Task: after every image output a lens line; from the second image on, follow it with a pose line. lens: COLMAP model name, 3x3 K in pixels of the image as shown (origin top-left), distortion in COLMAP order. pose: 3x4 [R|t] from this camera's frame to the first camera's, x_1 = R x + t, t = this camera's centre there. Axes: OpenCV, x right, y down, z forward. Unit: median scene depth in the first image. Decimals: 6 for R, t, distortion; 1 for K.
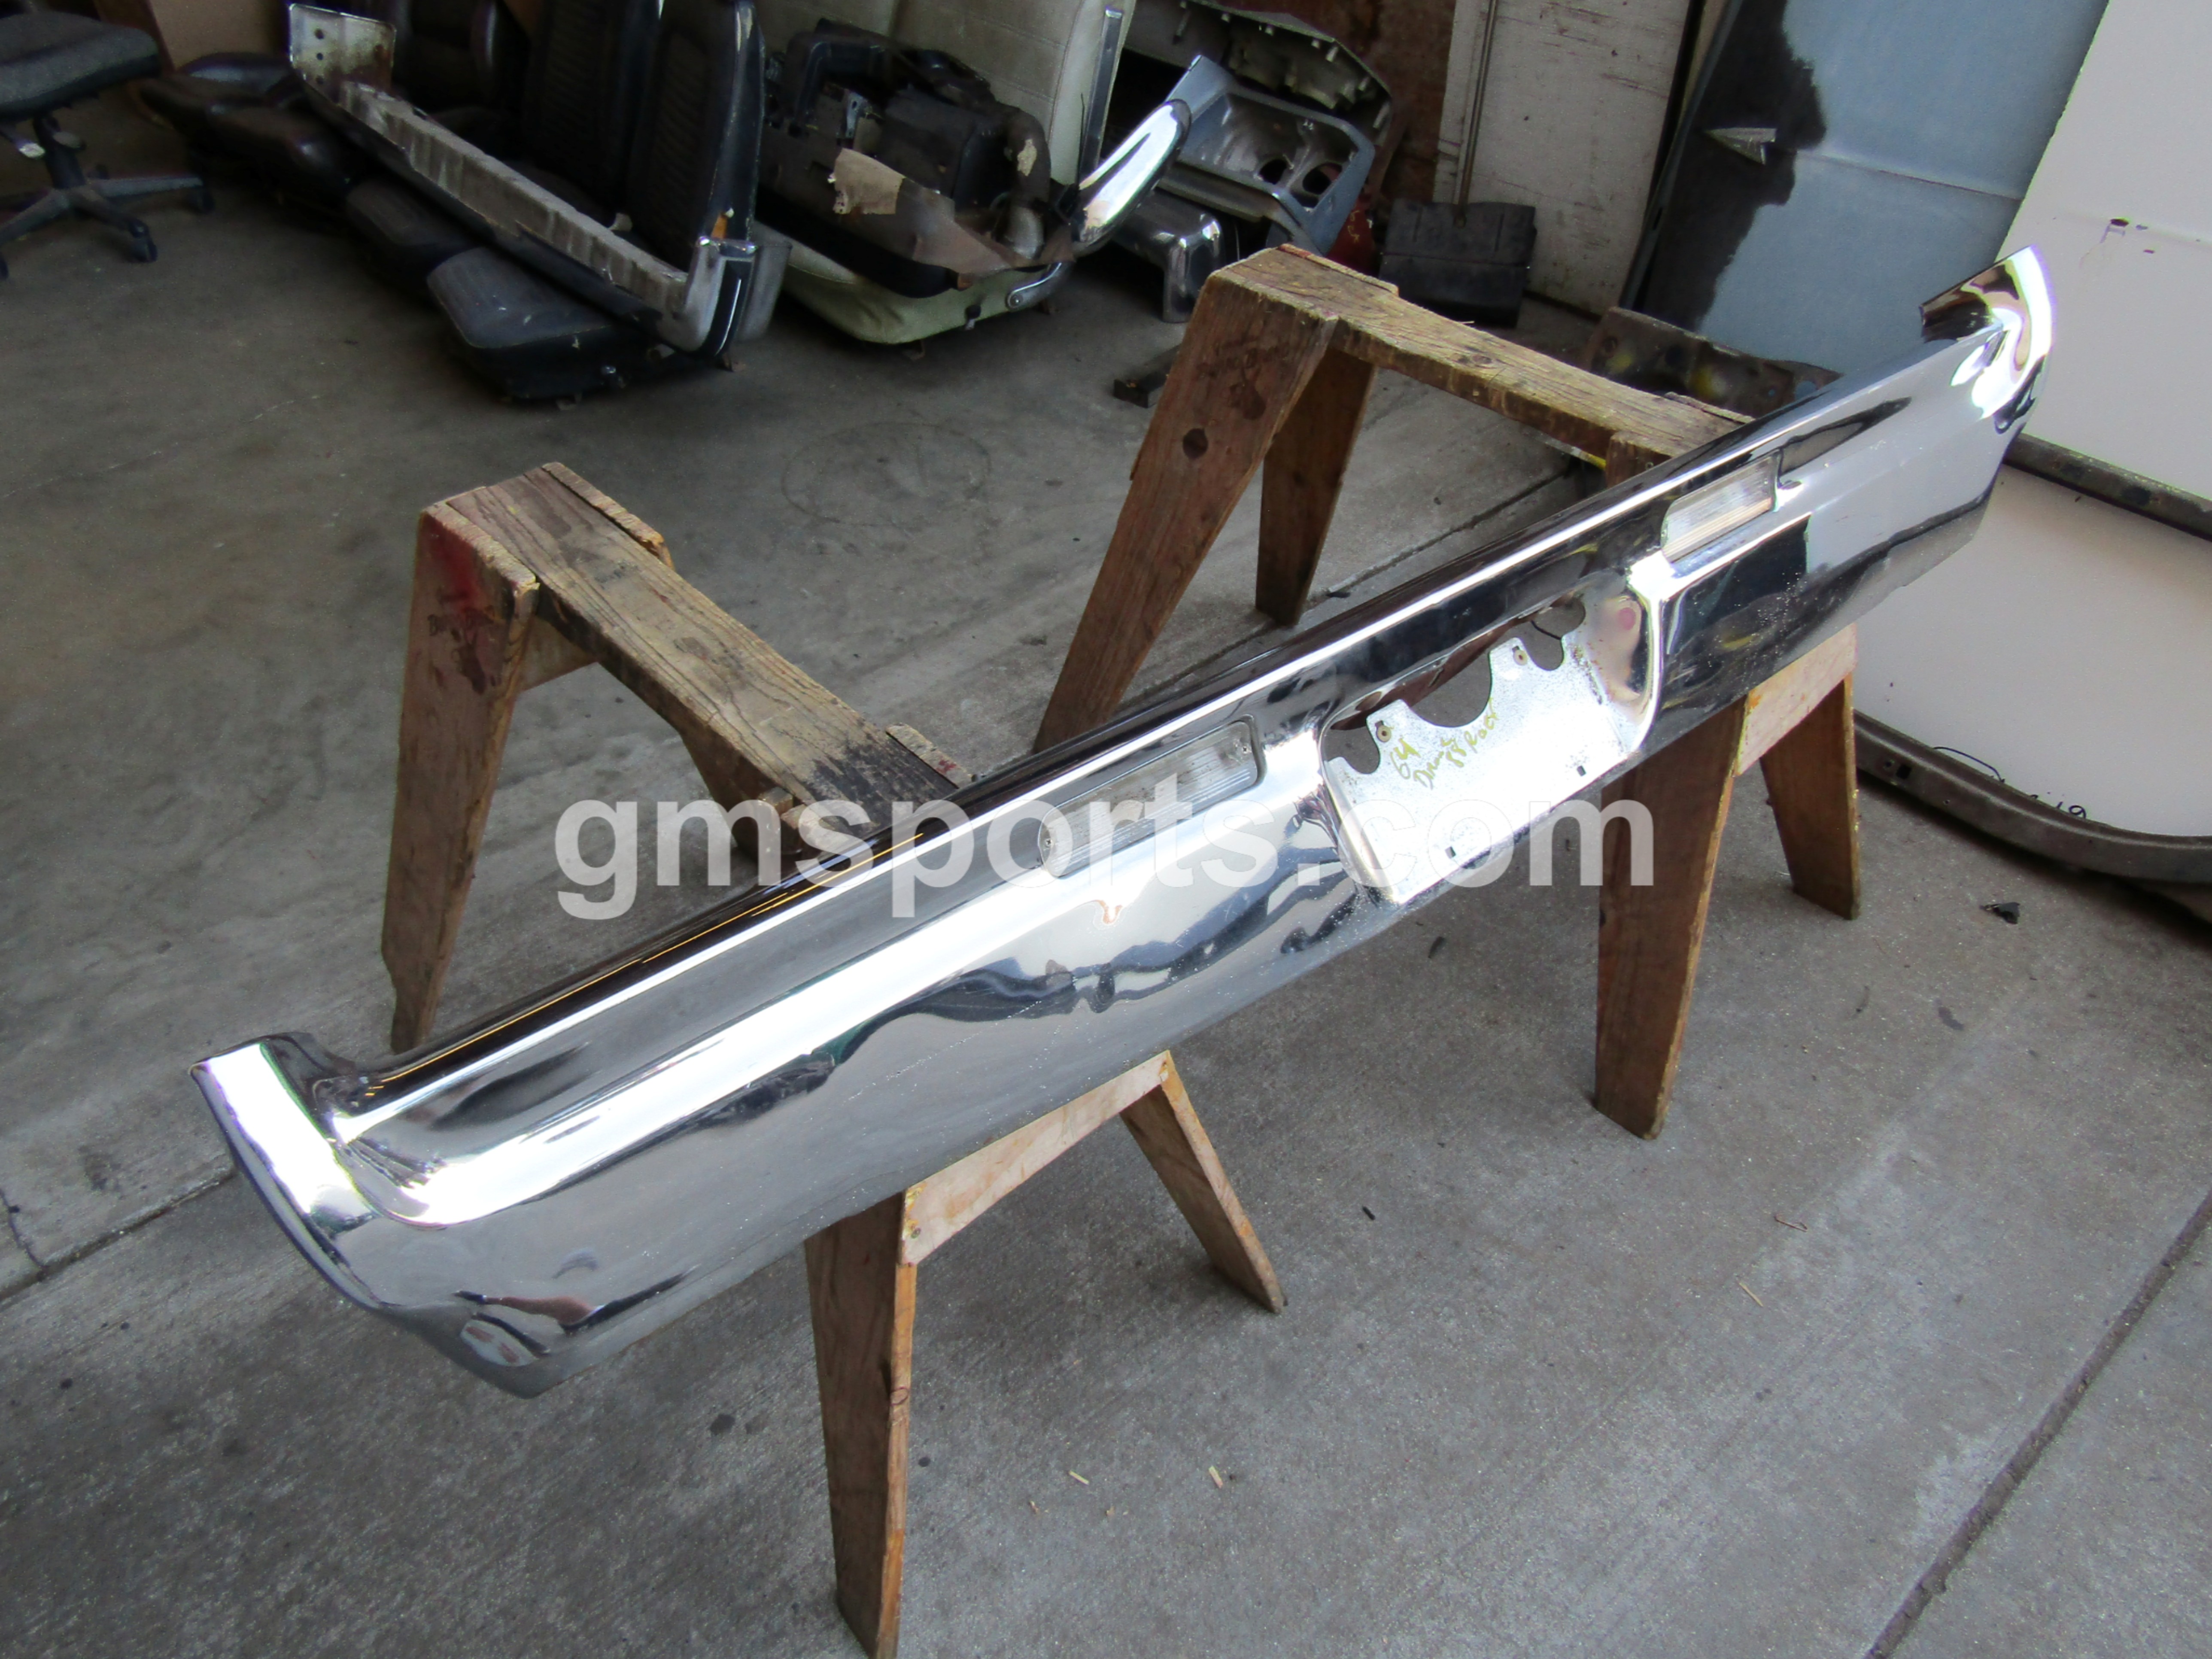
lens RADIAL K [[1572.8, 0, 1105.5], [0, 1572.8, 834.8], [0, 0, 1]] dist [-0.010961, 0.003059]
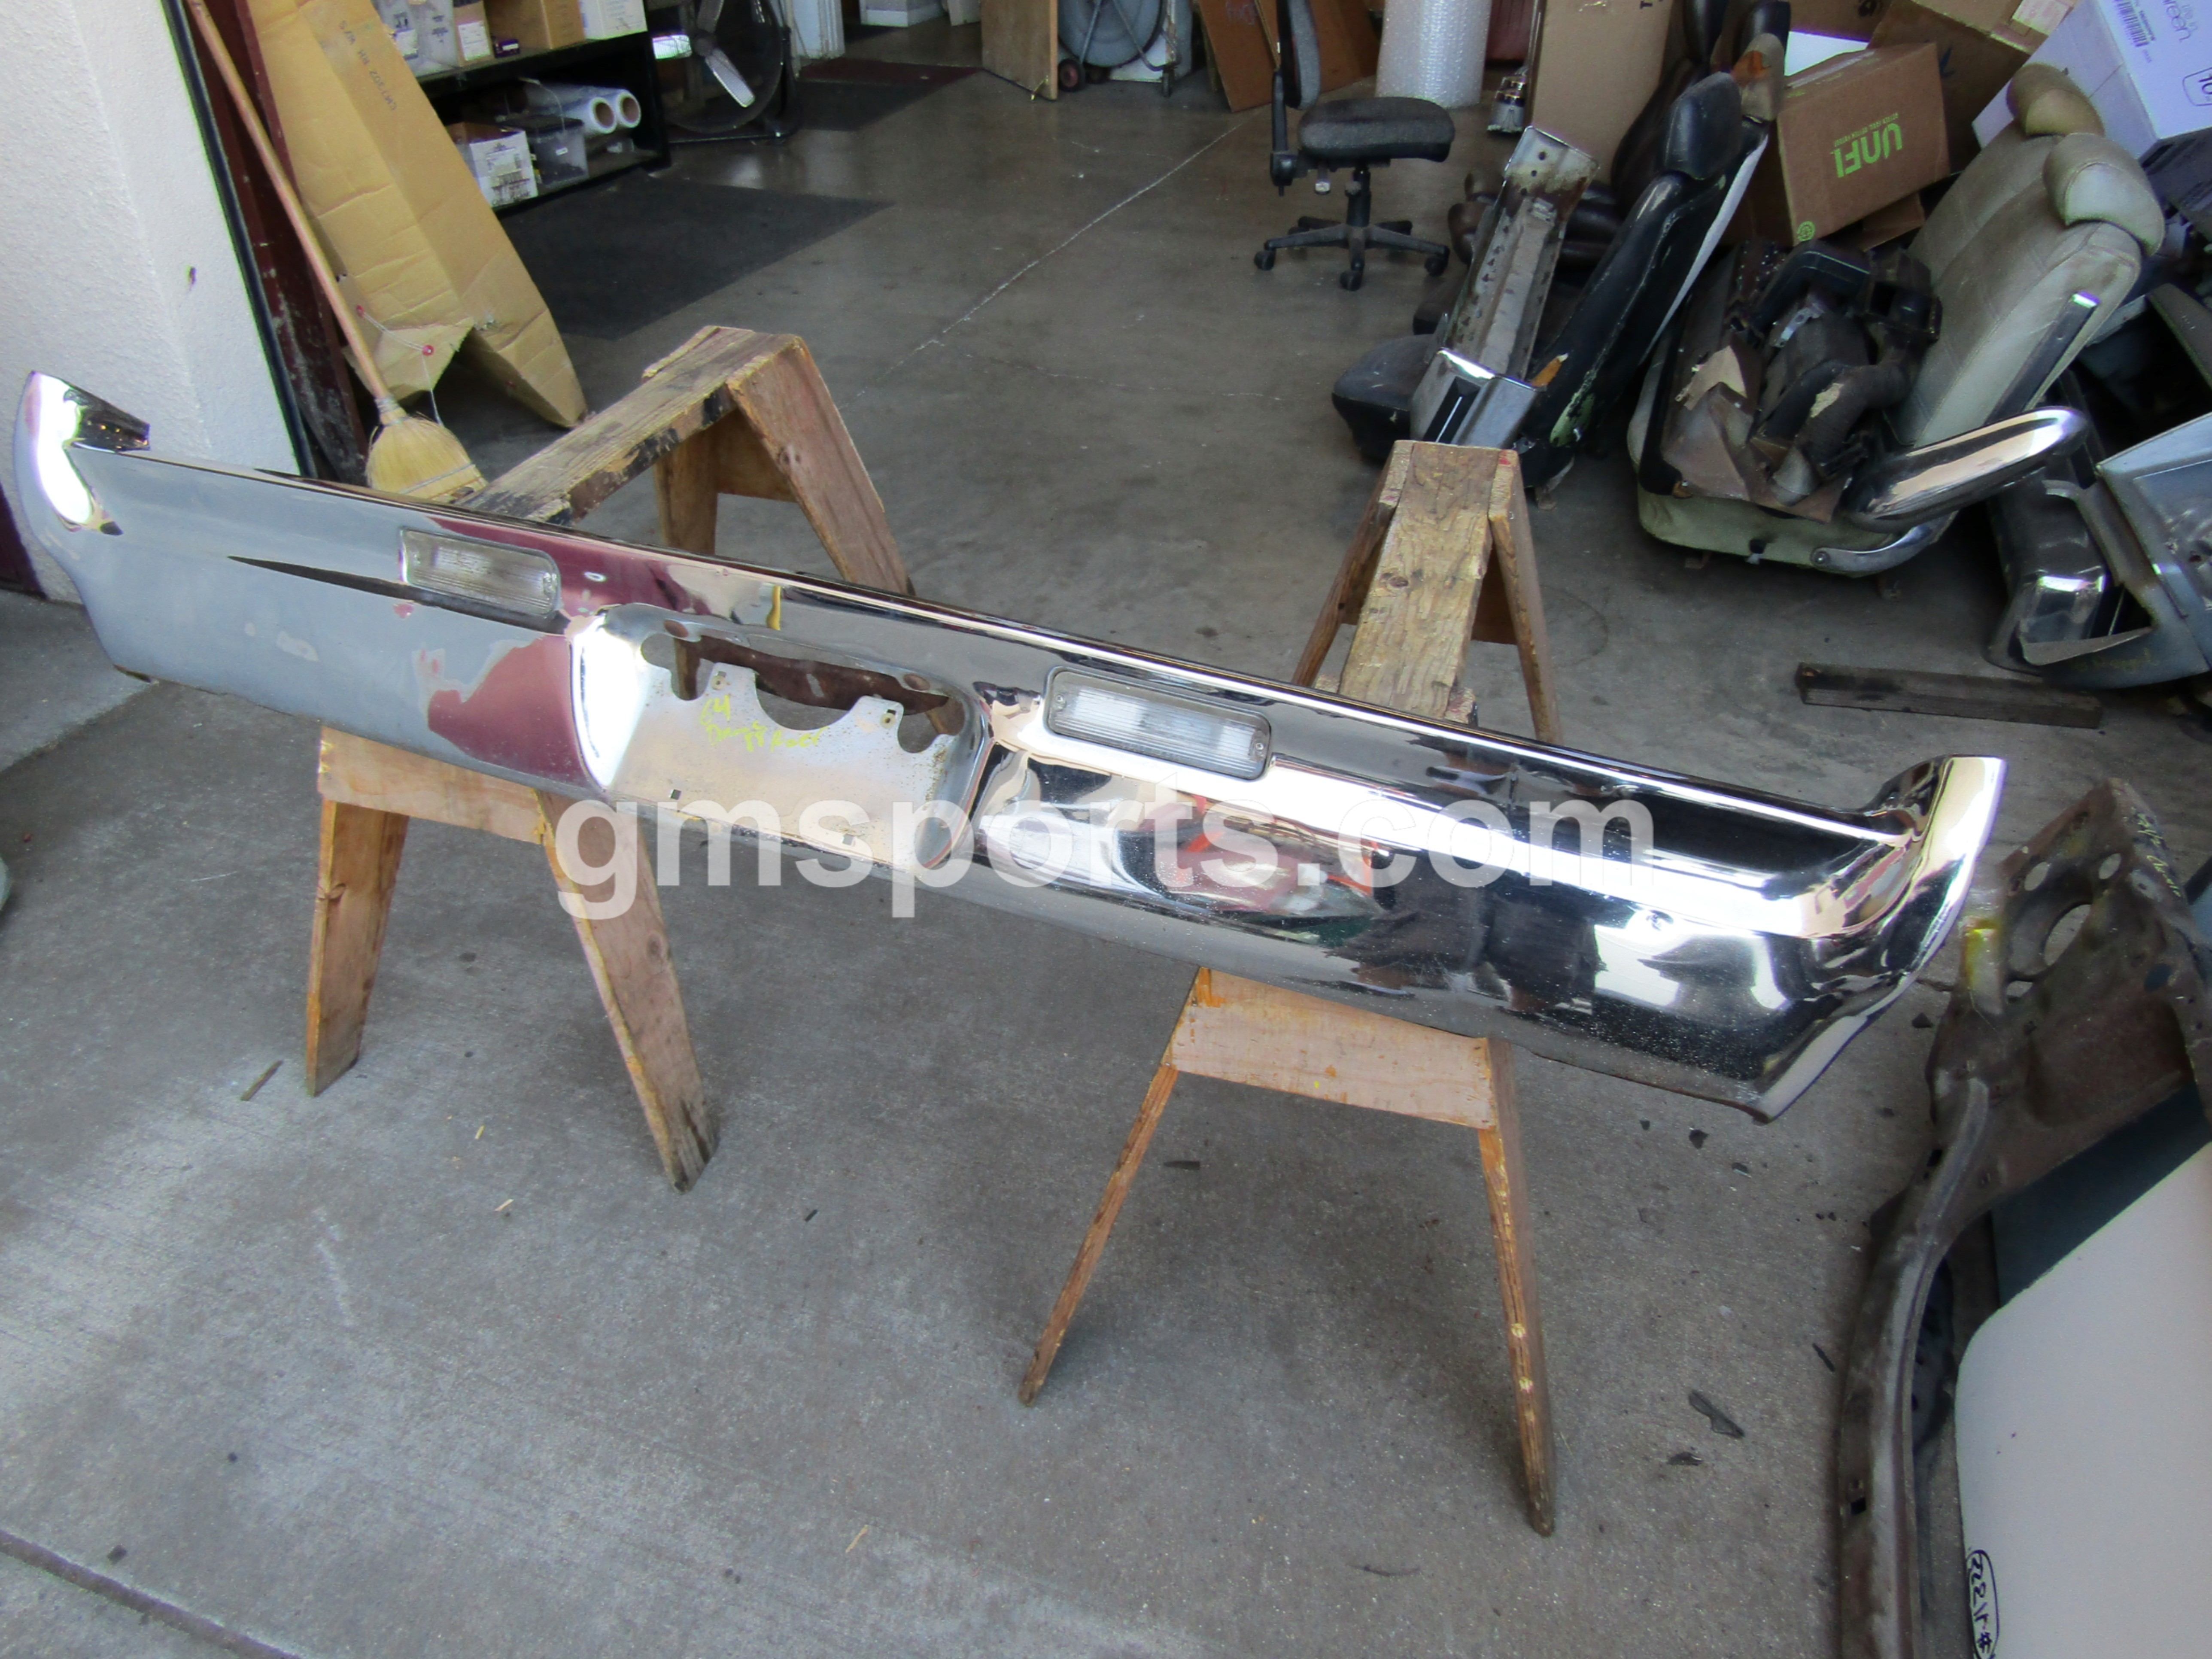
lens RADIAL K [[1572.8, 0, 1098.4], [0, 1572.8, 837.1], [0, 0, 1]] dist [-0.010961, 0.003059]
pose [[0.490149, 0.504559, -0.710756, 0.781350], [-0.578687, 0.798157, 0.167532, -0.216246], [0.651825, 0.329190, 0.683197, 0.302738]]
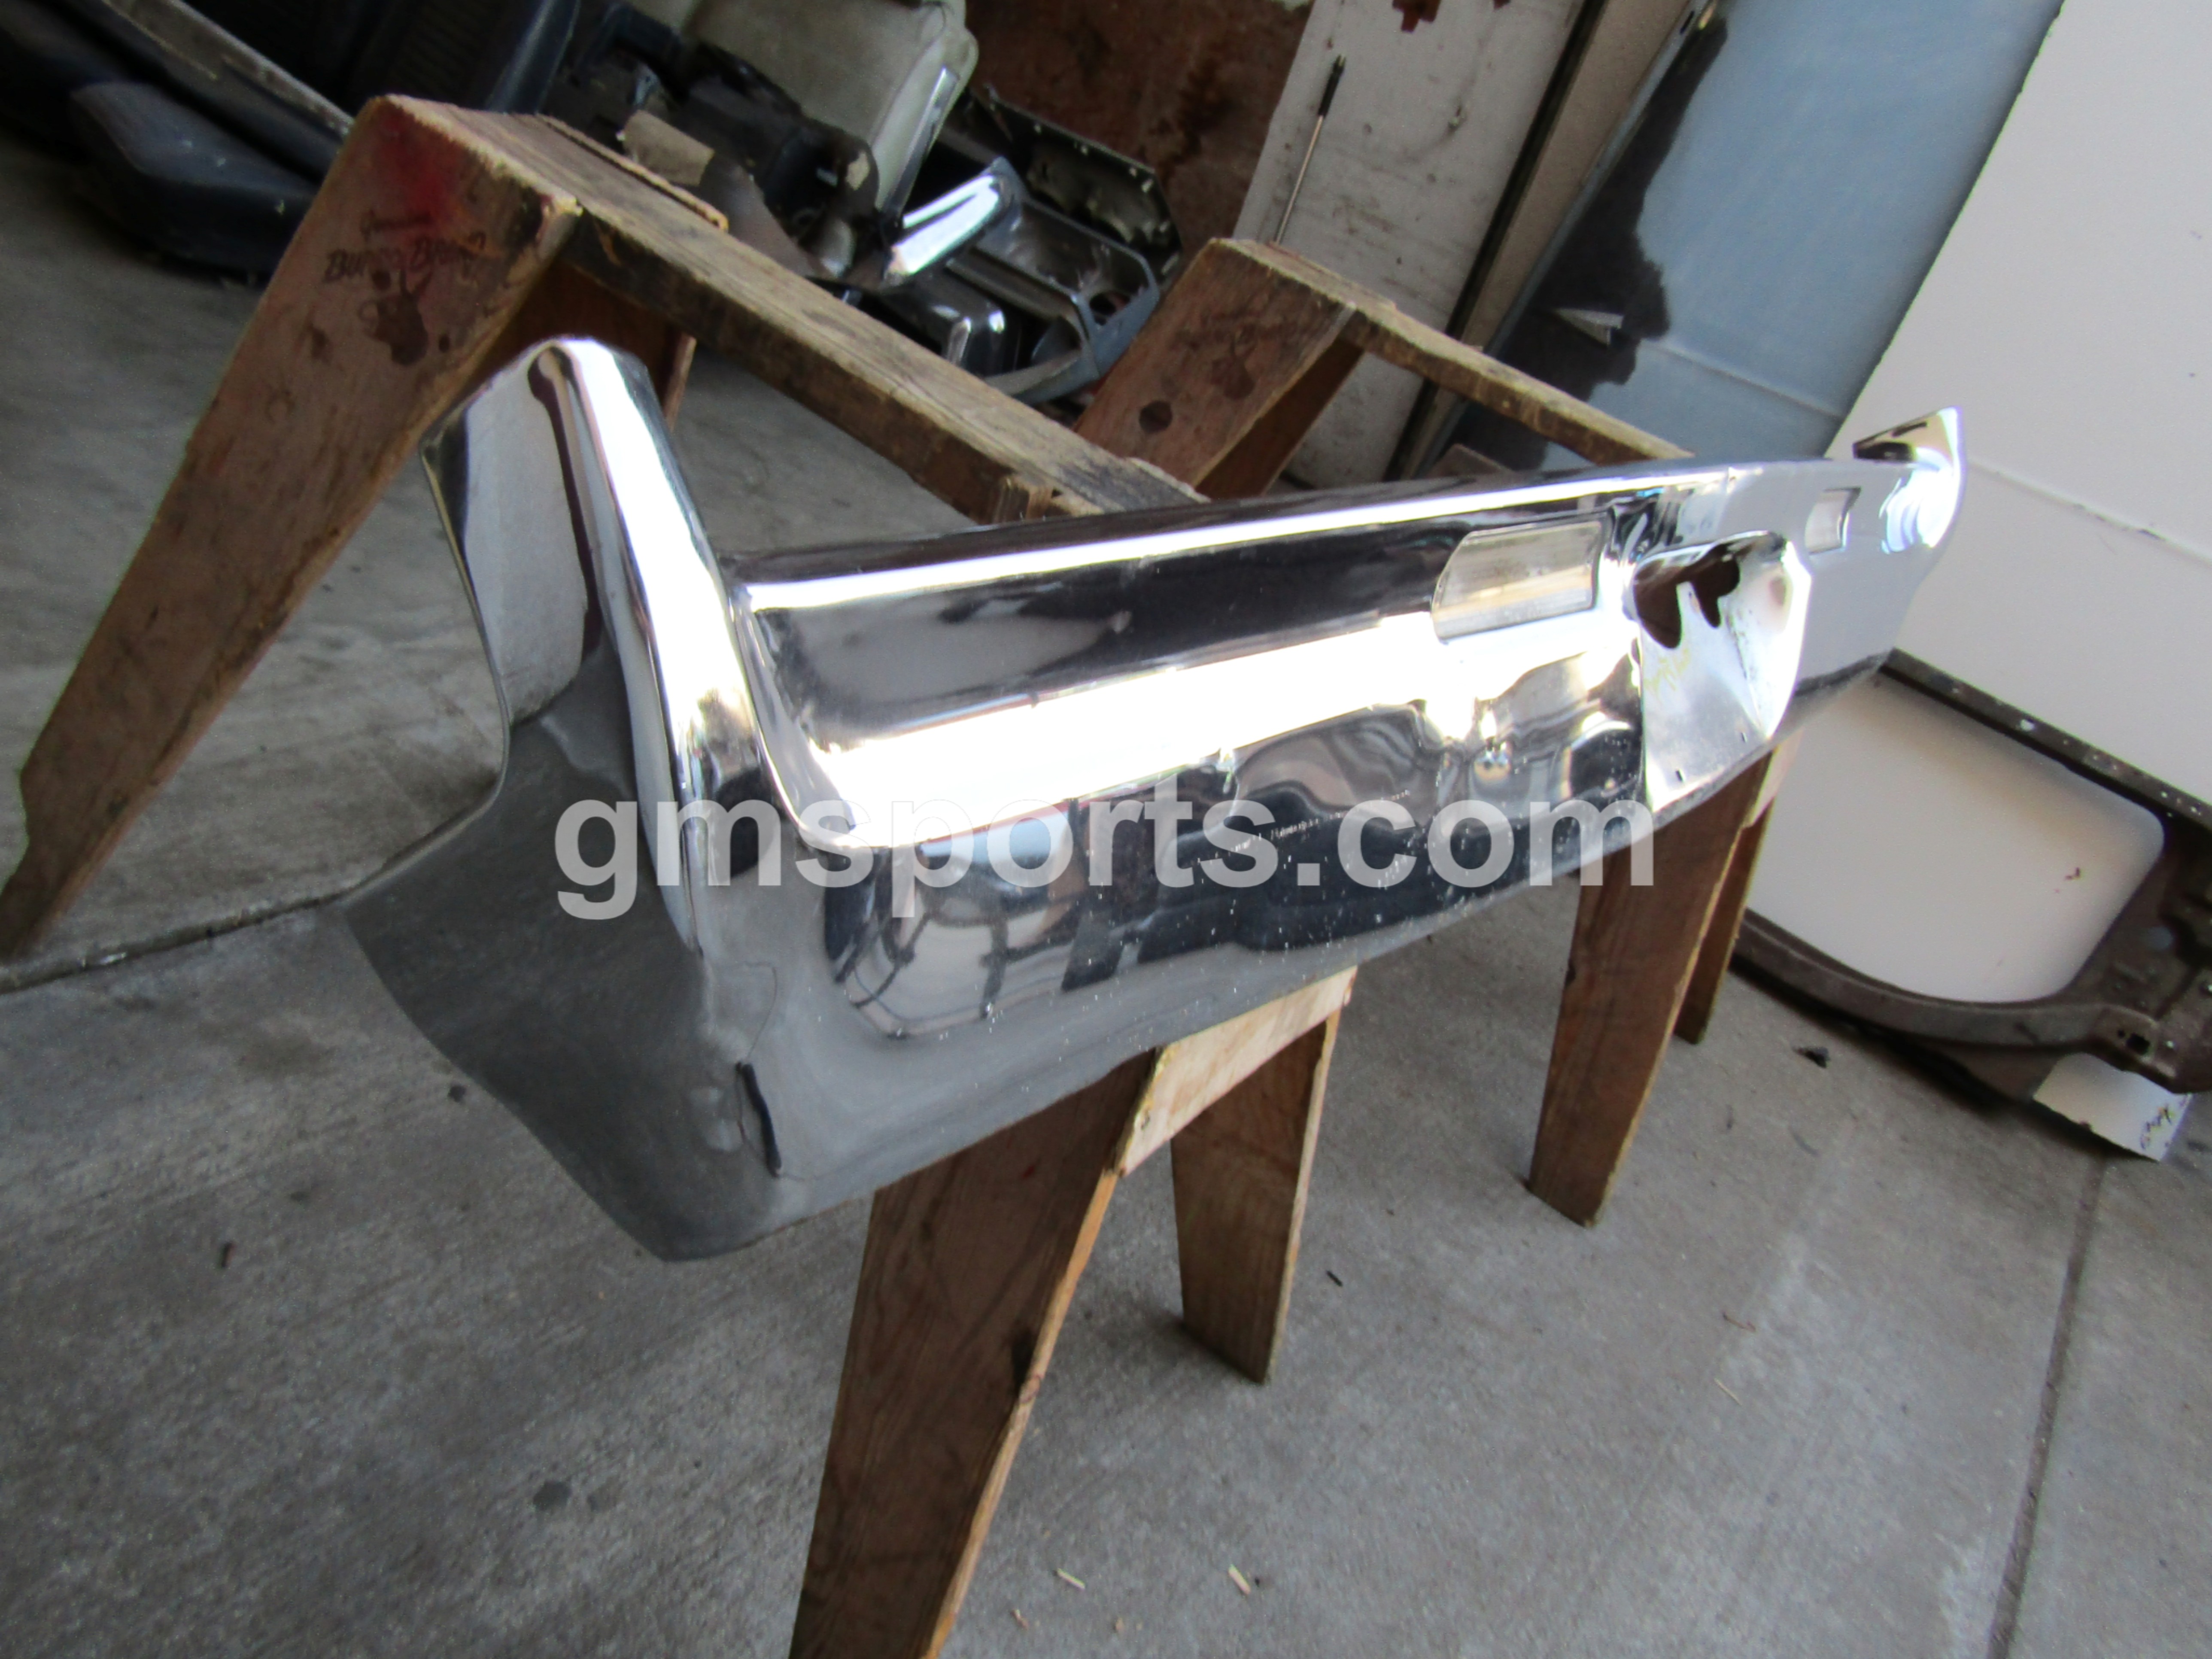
lens RADIAL K [[1572.8, 0, 1107.7], [0, 1572.8, 832.6], [0, 0, 1]] dist [-0.010961, 0.003059]
pose [[0.927855, 0.170153, 0.331863, -0.236501], [-0.114029, 0.976674, -0.181949, 0.157281], [-0.355081, 0.130980, 0.925614, 0.213290]]
